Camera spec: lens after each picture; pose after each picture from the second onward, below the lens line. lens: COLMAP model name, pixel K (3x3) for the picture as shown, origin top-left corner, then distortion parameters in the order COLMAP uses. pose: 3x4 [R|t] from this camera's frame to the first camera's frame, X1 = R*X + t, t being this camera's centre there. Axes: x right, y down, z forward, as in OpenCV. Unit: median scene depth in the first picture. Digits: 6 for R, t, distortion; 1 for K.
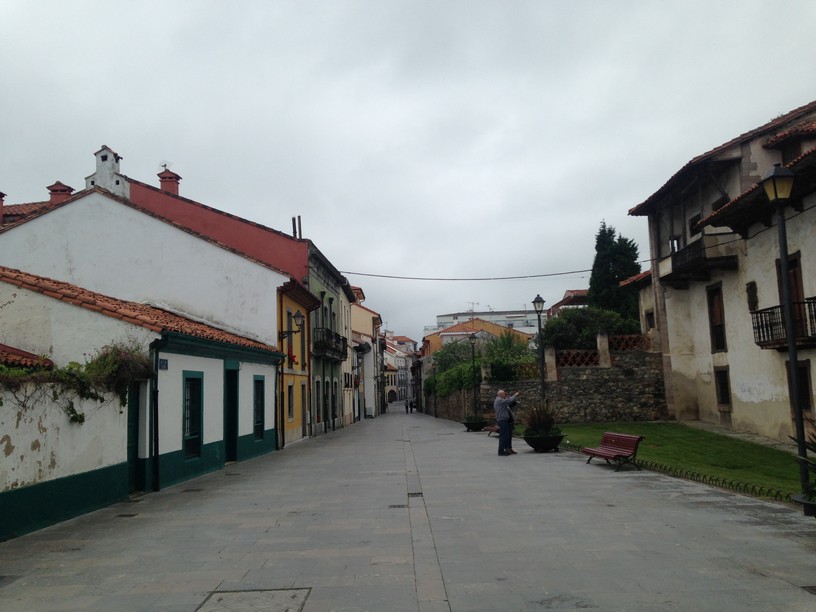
lens RADIAL K [[731.0, 0, 405.2], [0, 731.0, 299.7], [0, 0, 1]] dist [0.154480, -0.161517]
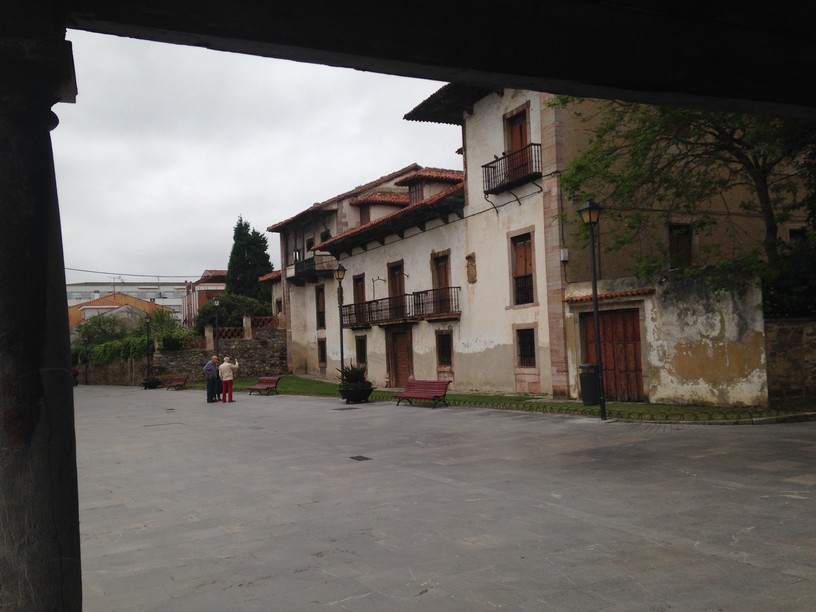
lens RADIAL K [[731.0, 0, 409.8], [0, 731.0, 300.0], [0, 0, 1]] dist [0.154480, -0.161517]
pose [[0.872902, 0.022083, 0.487396, -0.149207], [-0.043923, 0.998476, 0.033425, -0.045211], [-0.485914, -0.050585, 0.872541, -0.380640]]
